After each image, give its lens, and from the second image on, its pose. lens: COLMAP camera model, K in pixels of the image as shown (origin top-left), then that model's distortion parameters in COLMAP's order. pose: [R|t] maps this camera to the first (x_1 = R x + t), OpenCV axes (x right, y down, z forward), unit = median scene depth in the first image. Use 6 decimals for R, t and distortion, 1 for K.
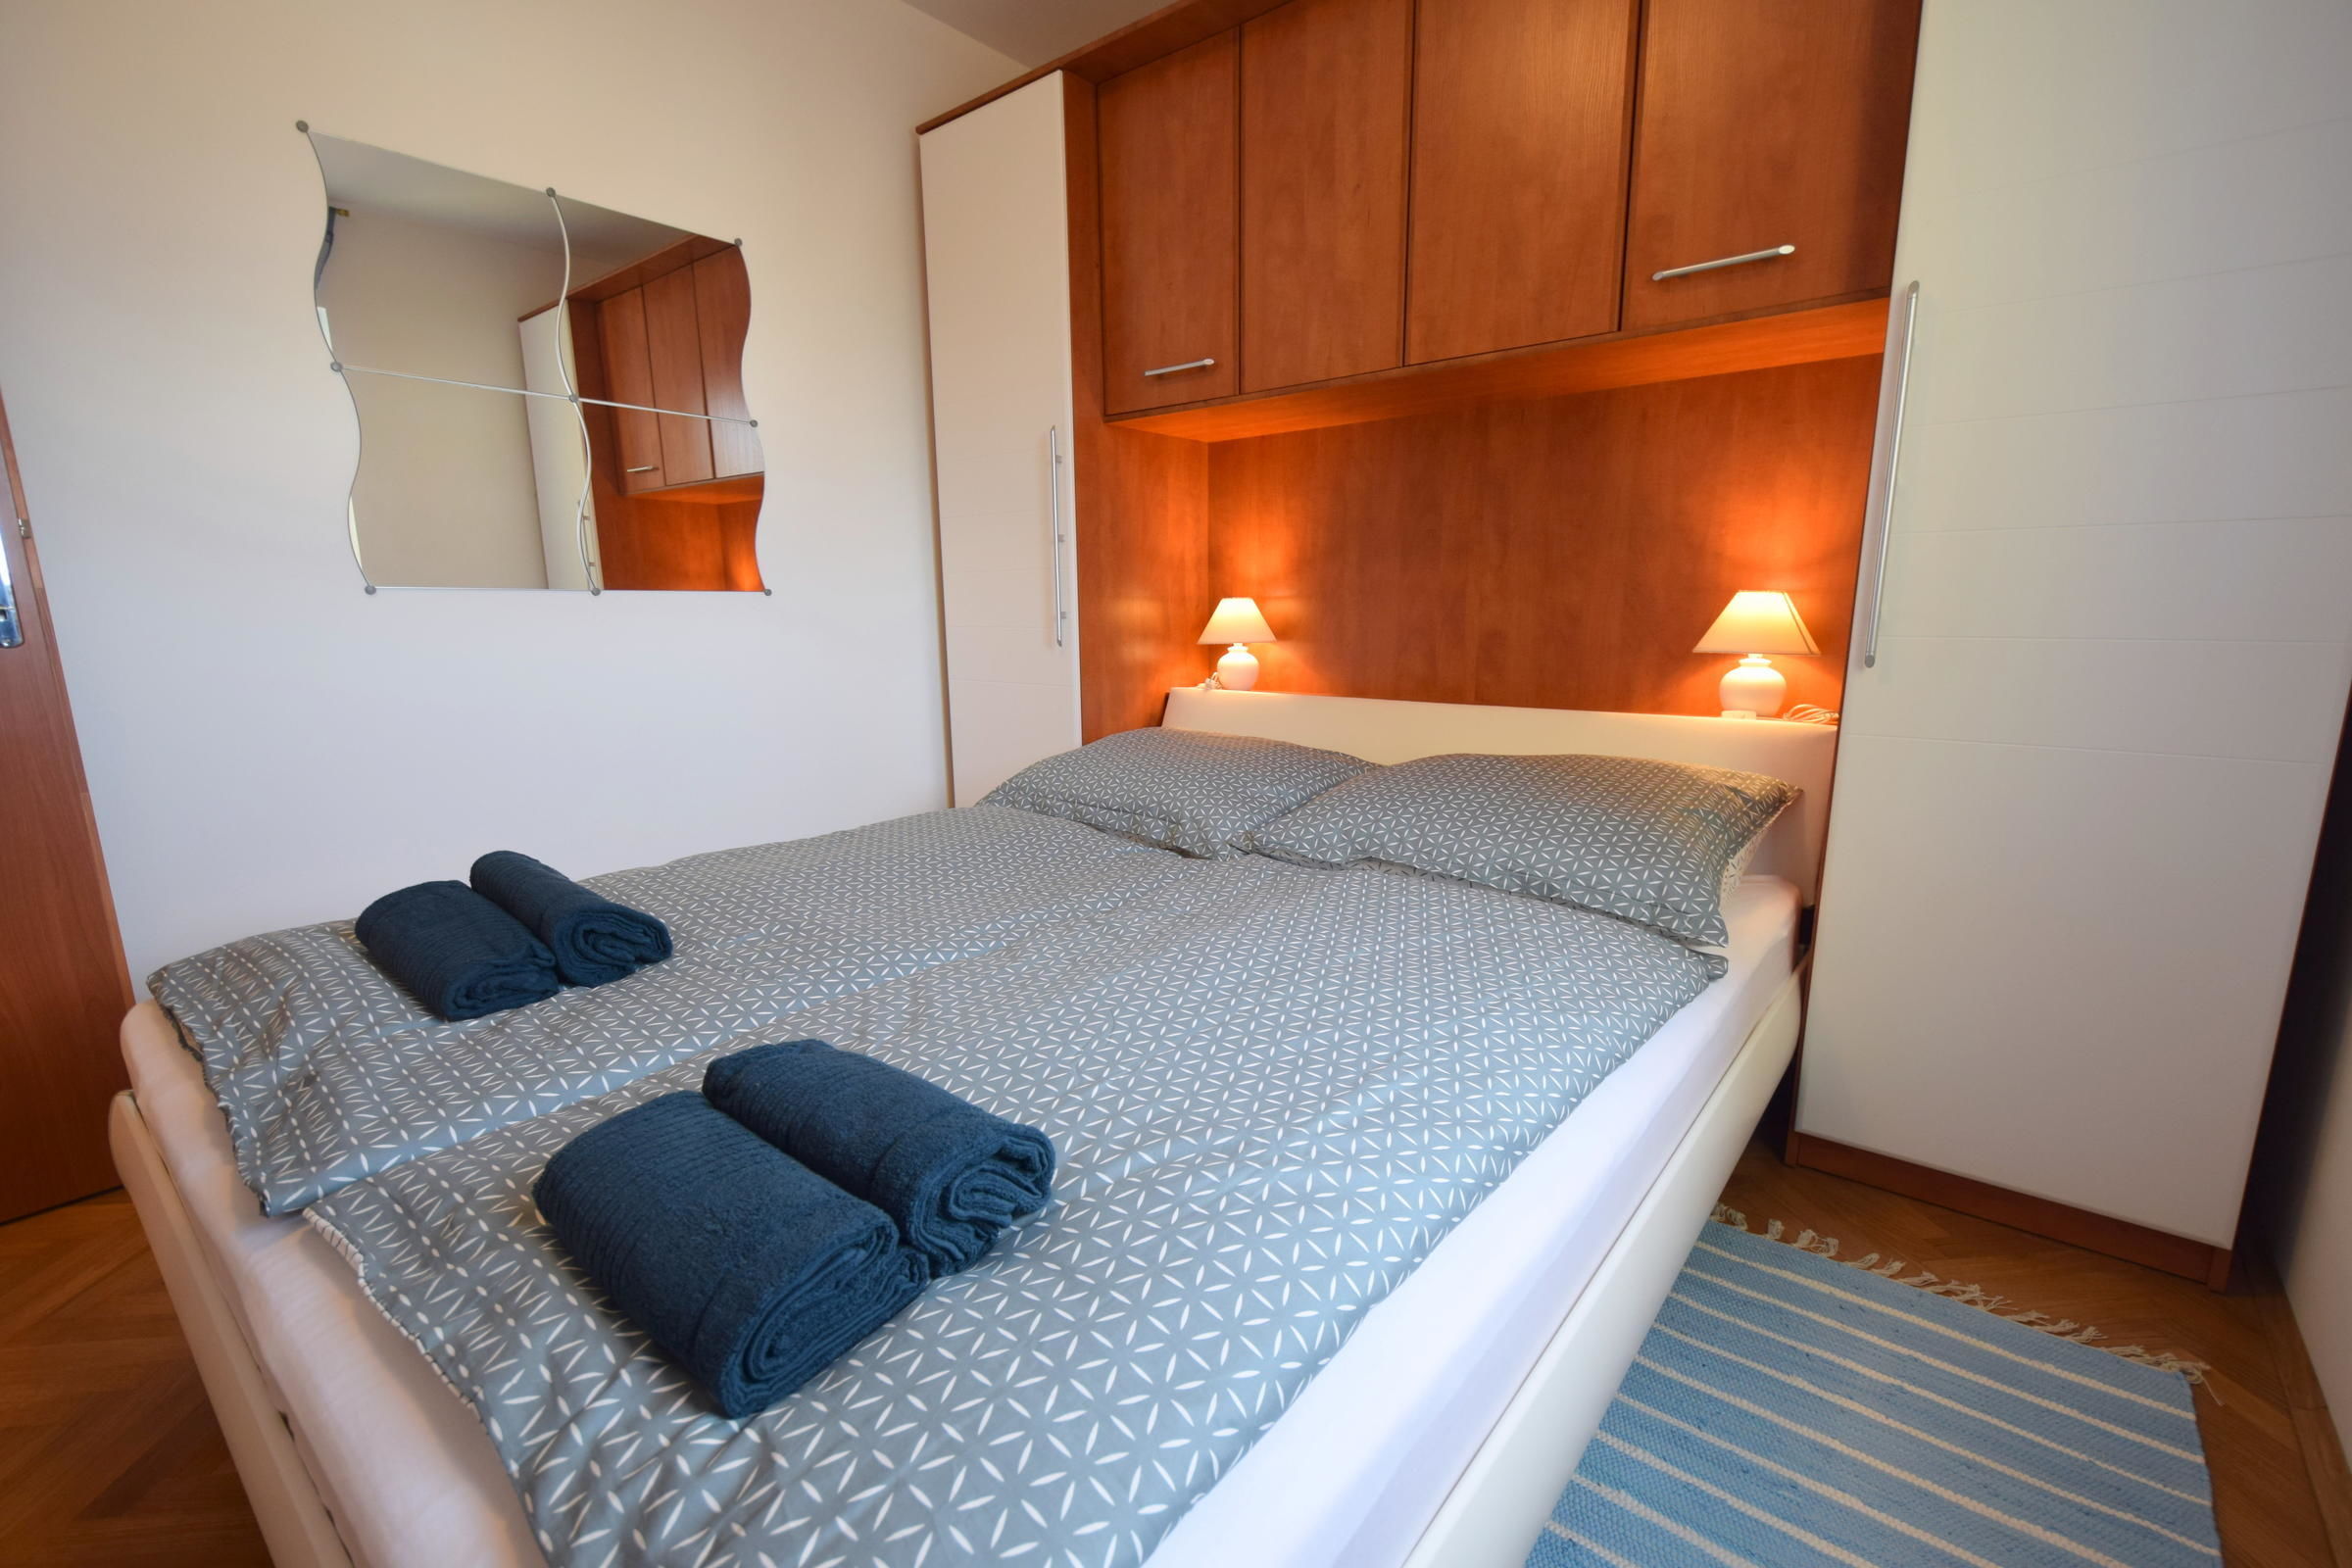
lens RADIAL K [[1032.1, 0, 1183.4], [0, 1032.1, 809.8], [0, 0, 1]] dist [0.015118, -0.011087]
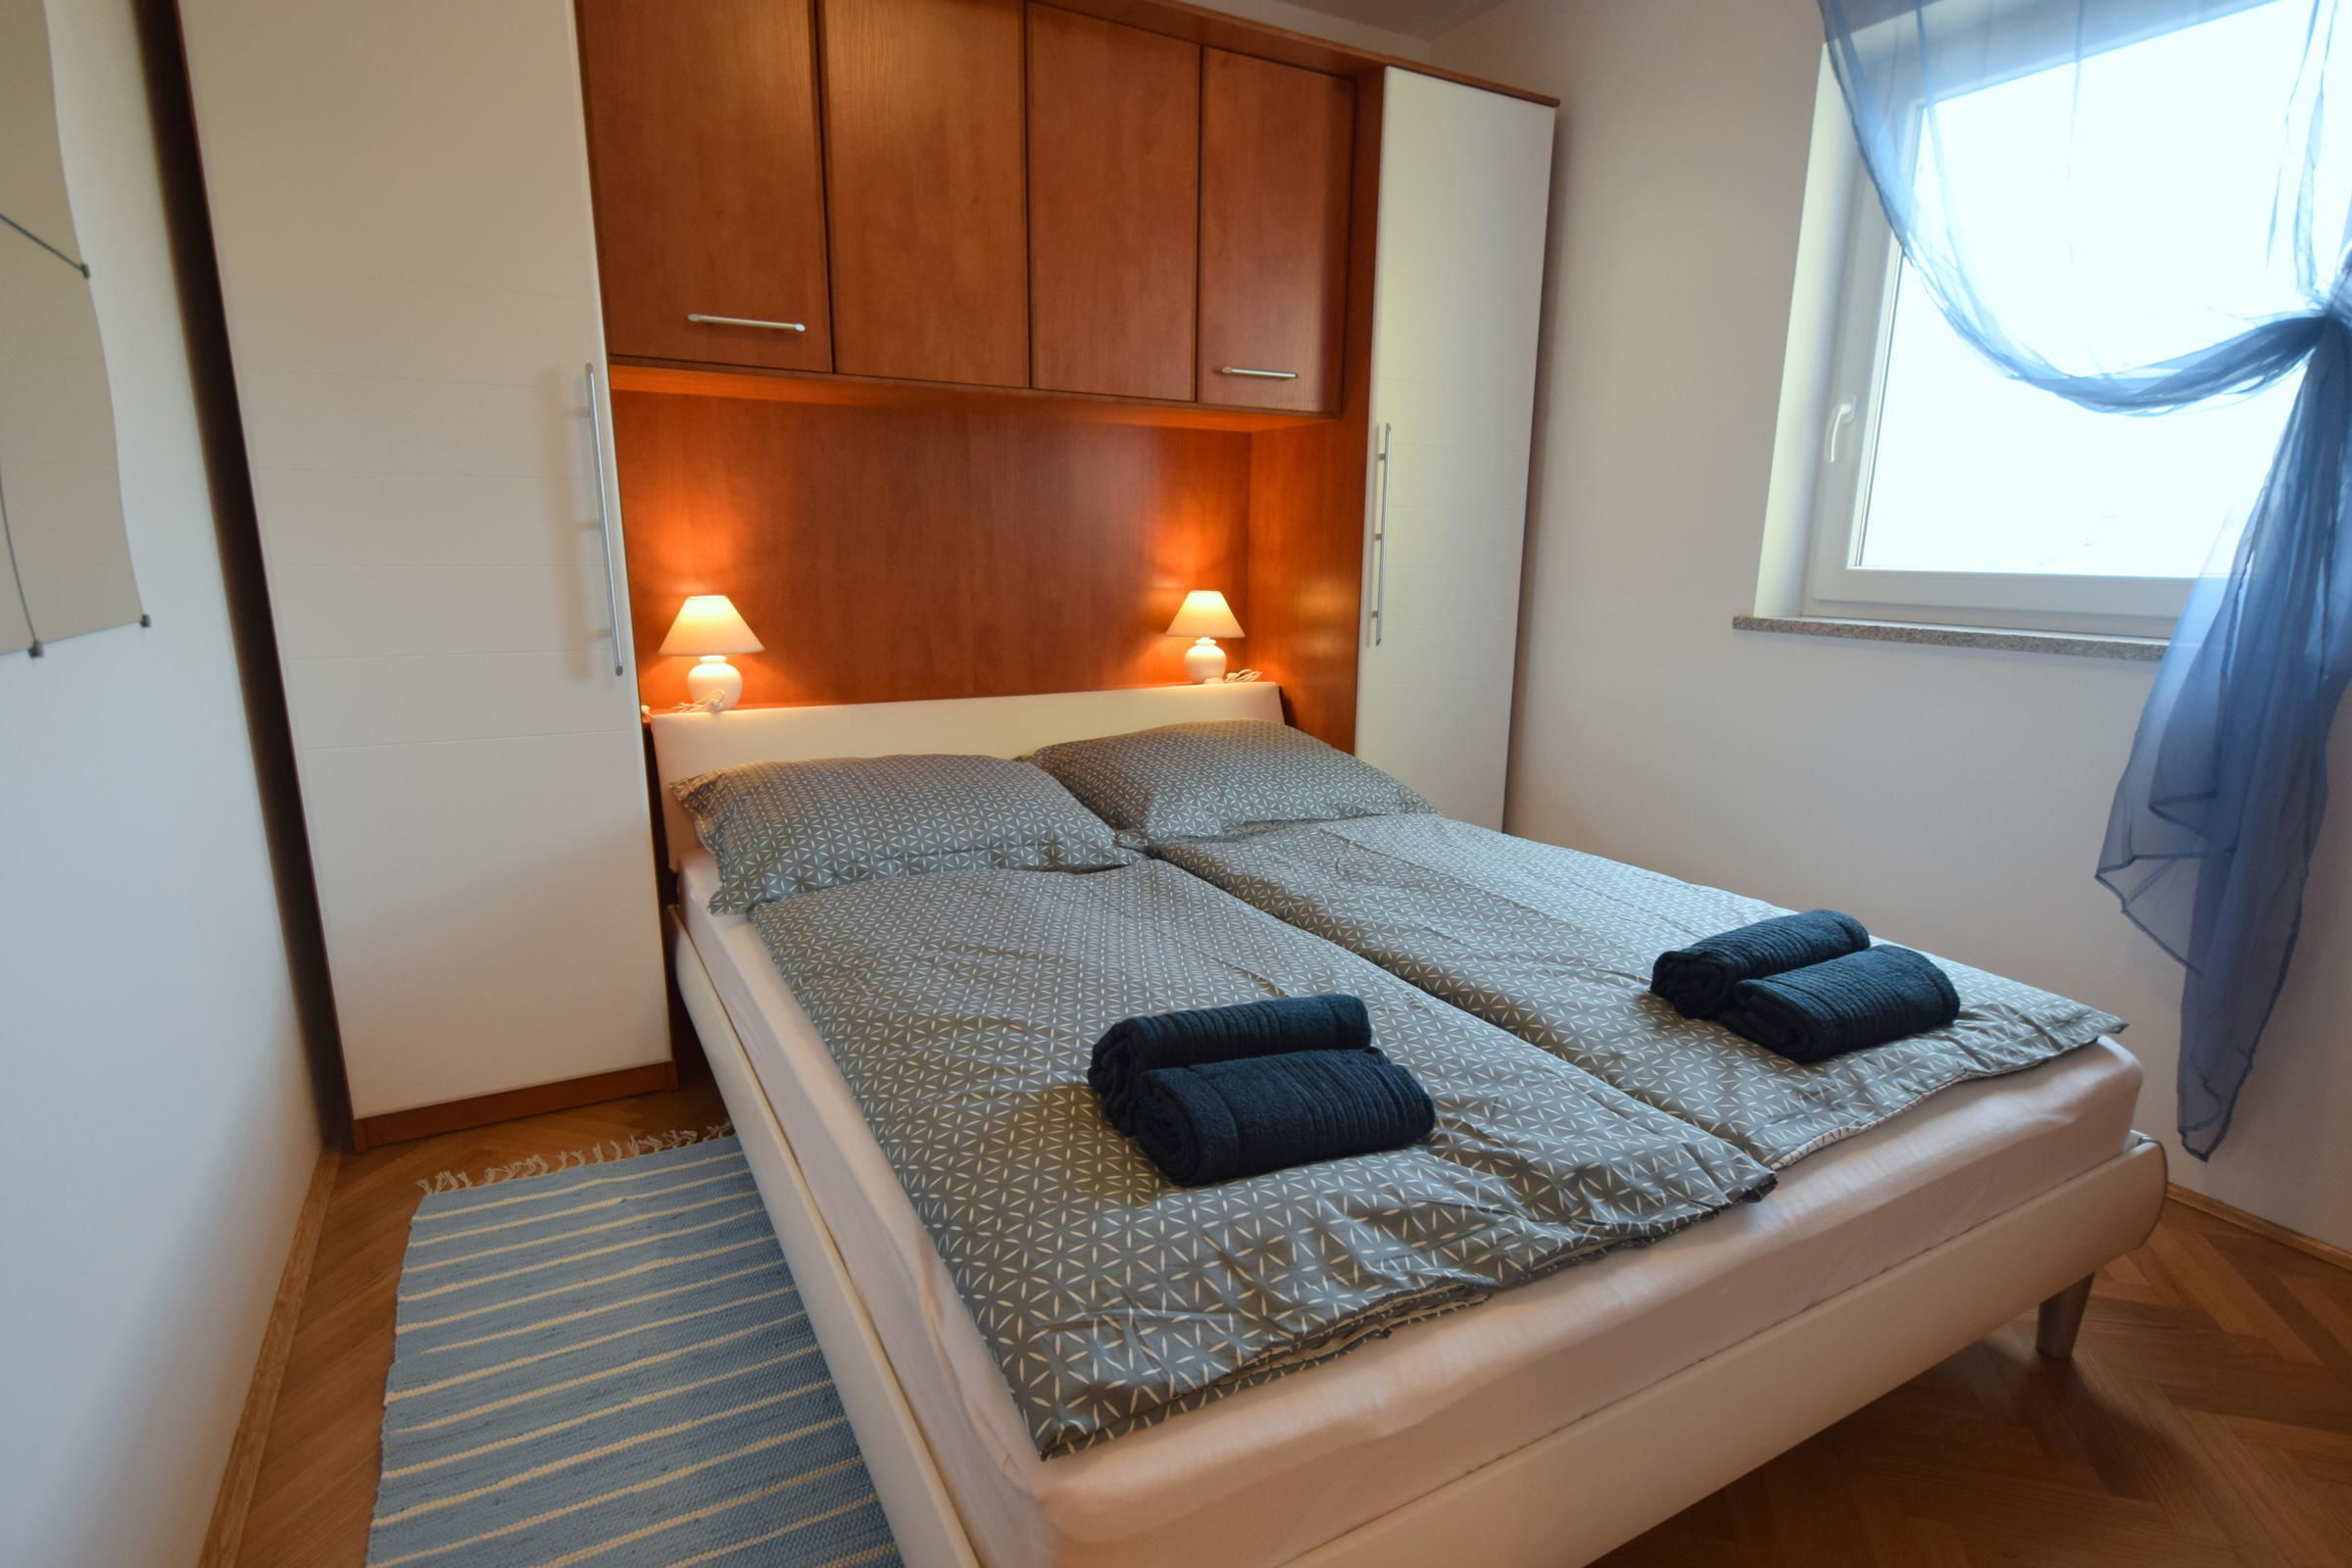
lens RADIAL K [[1188.2, 0, 1182.7], [0, 1188.2, 822.4], [0, 0, 1]] dist [0.020307, -0.000042]
pose [[0.365345, -0.204940, 0.908032, -0.852049], [0.165680, 0.974205, 0.153214, -0.138002], [-0.916009, 0.094467, 0.389876, 0.373796]]
